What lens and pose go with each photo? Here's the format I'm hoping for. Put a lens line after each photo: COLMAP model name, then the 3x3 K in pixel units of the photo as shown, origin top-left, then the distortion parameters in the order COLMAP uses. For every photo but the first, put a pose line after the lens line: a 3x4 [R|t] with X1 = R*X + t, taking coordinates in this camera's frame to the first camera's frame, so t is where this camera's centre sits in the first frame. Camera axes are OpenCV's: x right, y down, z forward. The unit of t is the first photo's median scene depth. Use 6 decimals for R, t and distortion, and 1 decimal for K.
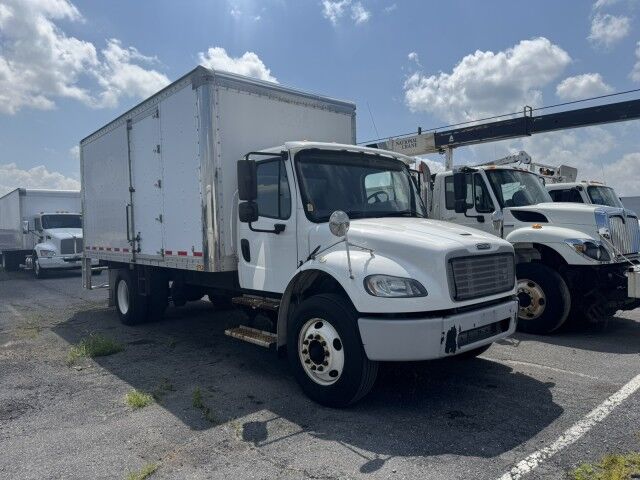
lens RADIAL K [[452.9, 0, 303.5], [0, 452.9, 243.4], [0, 0, 1]] dist [0.024005, -0.033689]
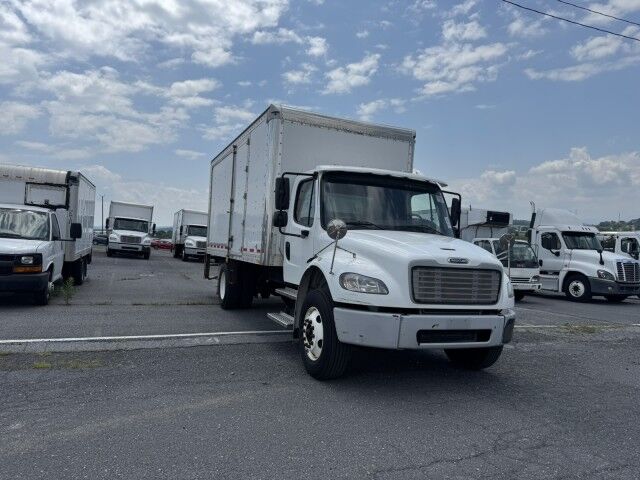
lens RADIAL K [[452.9, 0, 320.1], [0, 452.9, 238.6], [0, 0, 1]] dist [0.024005, -0.033689]
pose [[0.947933, 0.075283, -0.309445, 0.379433], [-0.091738, 0.995021, -0.038950, 0.025380], [0.304972, 0.065310, 0.950119, -0.176708]]
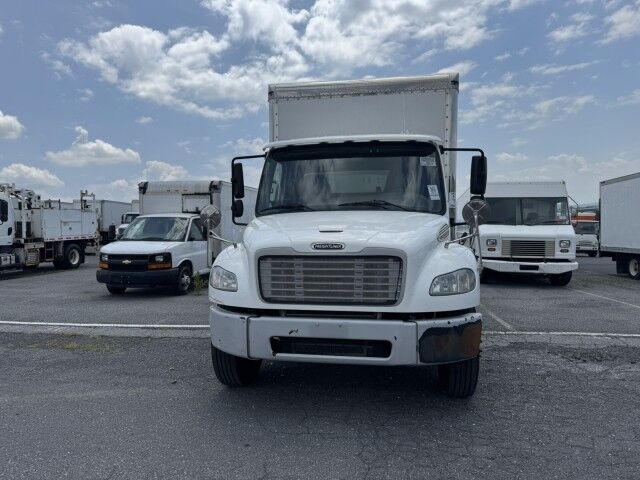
lens RADIAL K [[452.9, 0, 321.9], [0, 452.9, 240.5], [0, 0, 1]] dist [0.024005, -0.033689]
pose [[0.639433, 0.038273, -0.767894, 0.944530], [-0.029566, 0.999246, 0.025184, -0.022311], [0.768279, 0.006600, 0.640082, 0.411774]]
